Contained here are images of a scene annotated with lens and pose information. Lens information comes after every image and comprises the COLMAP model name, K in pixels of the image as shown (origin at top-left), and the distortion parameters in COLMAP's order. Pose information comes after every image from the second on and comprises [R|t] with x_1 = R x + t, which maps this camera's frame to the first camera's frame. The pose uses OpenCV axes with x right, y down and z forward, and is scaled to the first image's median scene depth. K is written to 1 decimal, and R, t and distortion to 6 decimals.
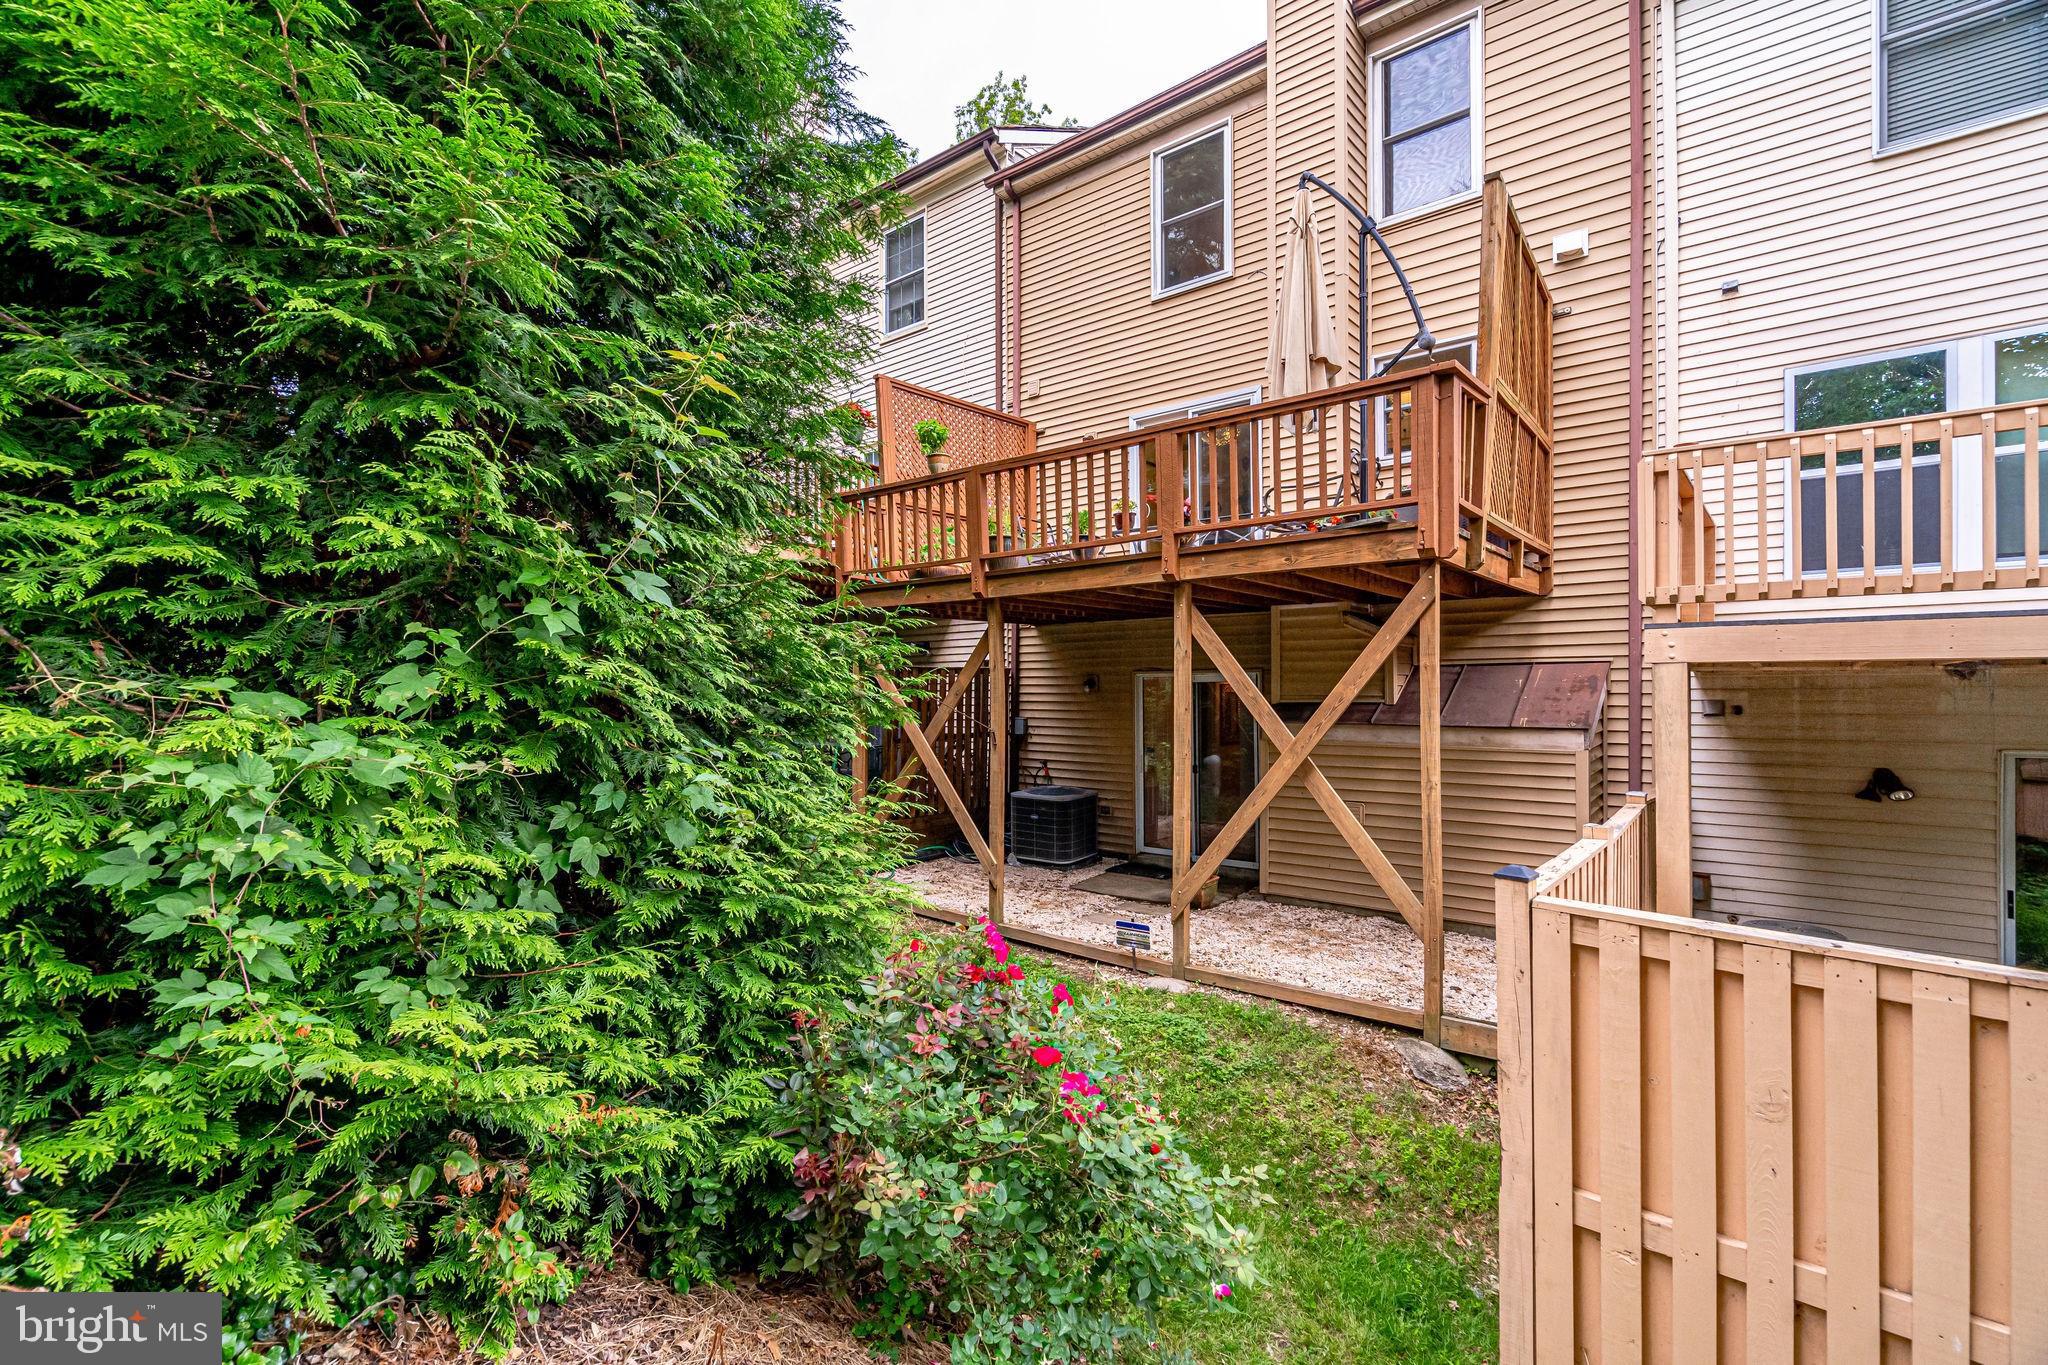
lens RADIAL K [[912.4, 0, 1010.8], [0, 912.4, 673.3], [0, 0, 1]] dist [-0.000047, 0.000678]
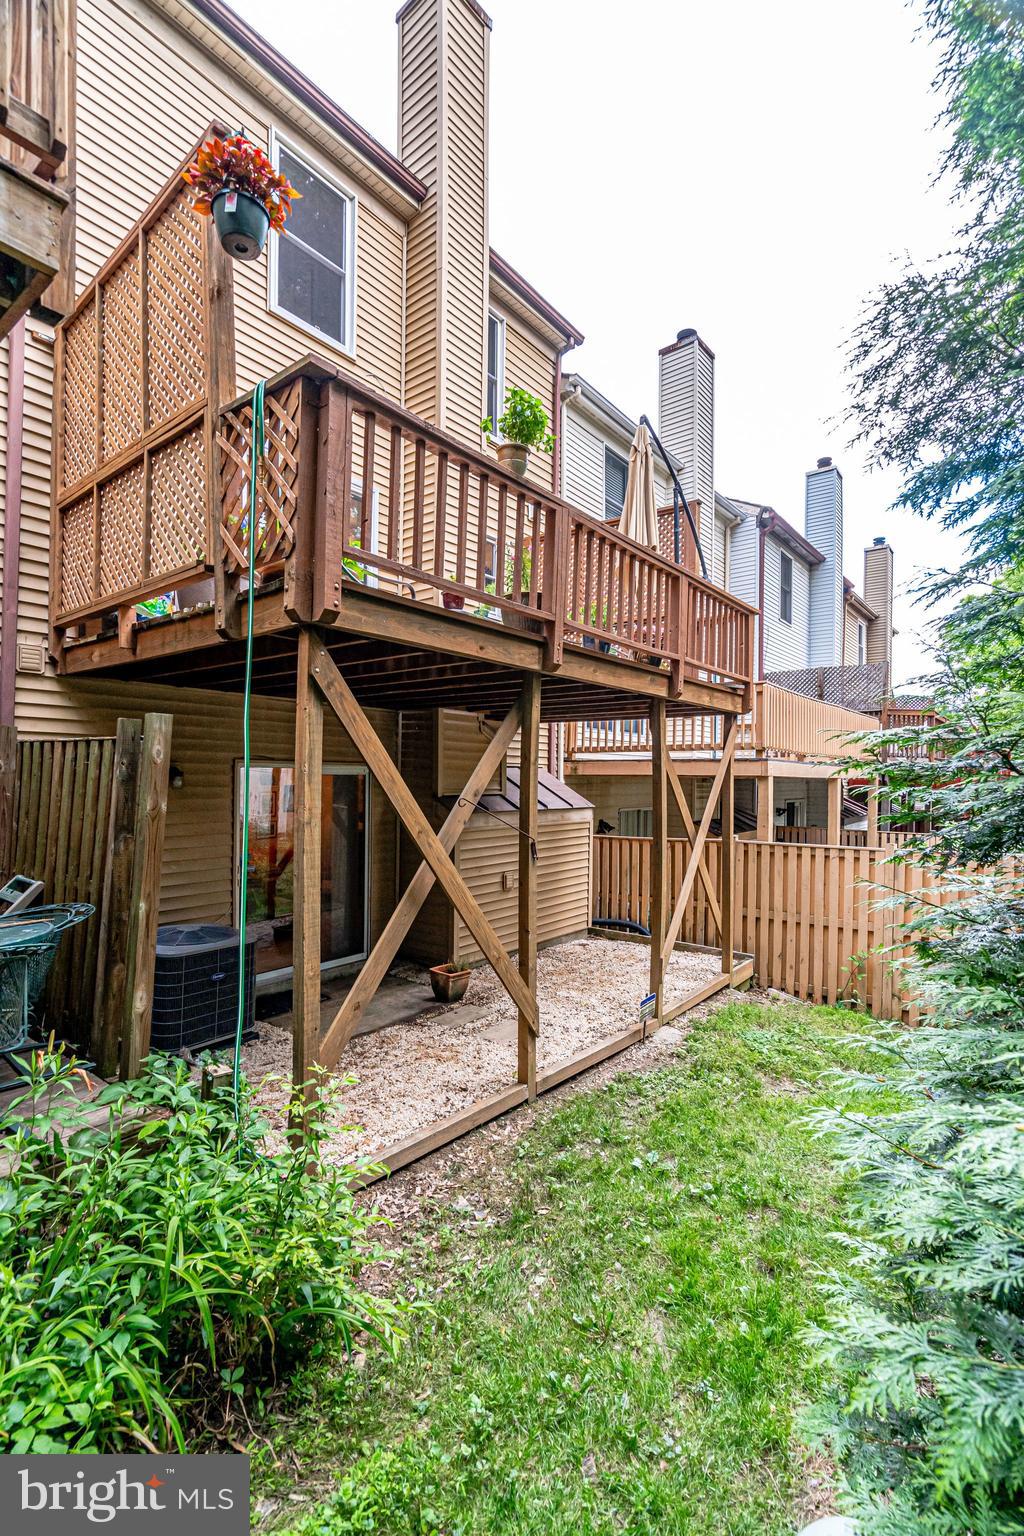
lens RADIAL K [[697.2, 0, 512.5], [0, 697.2, 777.9], [0, 0, 1]] dist [-0.000927, 0.000691]
pose [[-0.015961, 0.003632, 0.999866, -0.594090], [-0.026478, 0.999641, -0.004054, 0.012124], [-0.999522, -0.026539, -0.015859, 0.985241]]
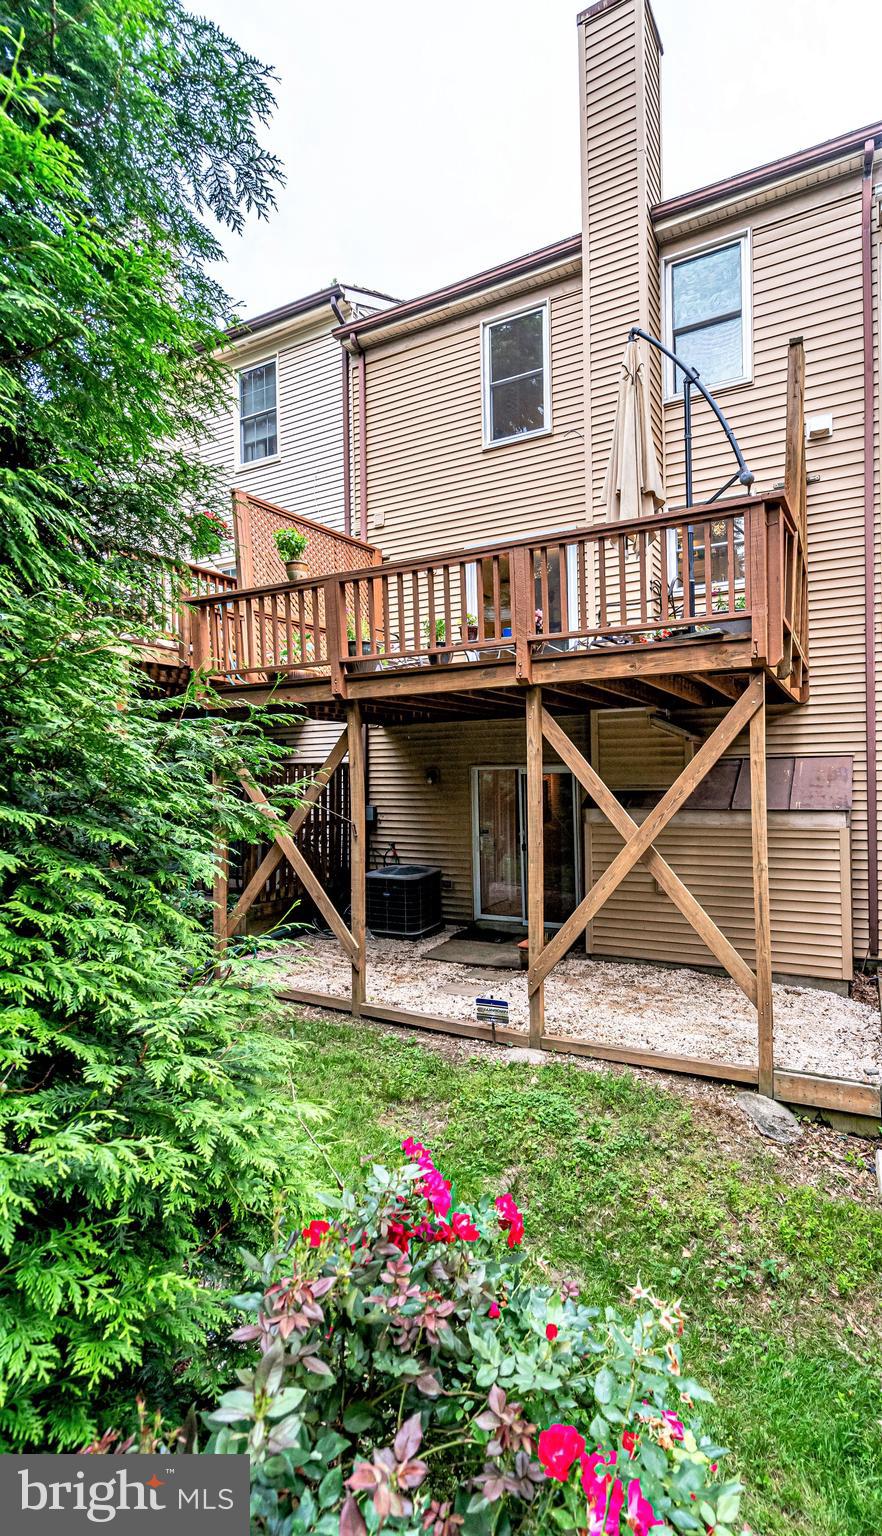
lens RADIAL K [[680.2, 0, 513.1], [0, 680.2, 769.2], [0, 0, 1]] dist [0.003874, 0.000354]
pose [[0.970929, -0.010535, 0.239136, -0.027490], [0.008333, 0.999913, 0.010219, -0.007201], [-0.239223, -0.007930, 0.970932, 0.176227]]
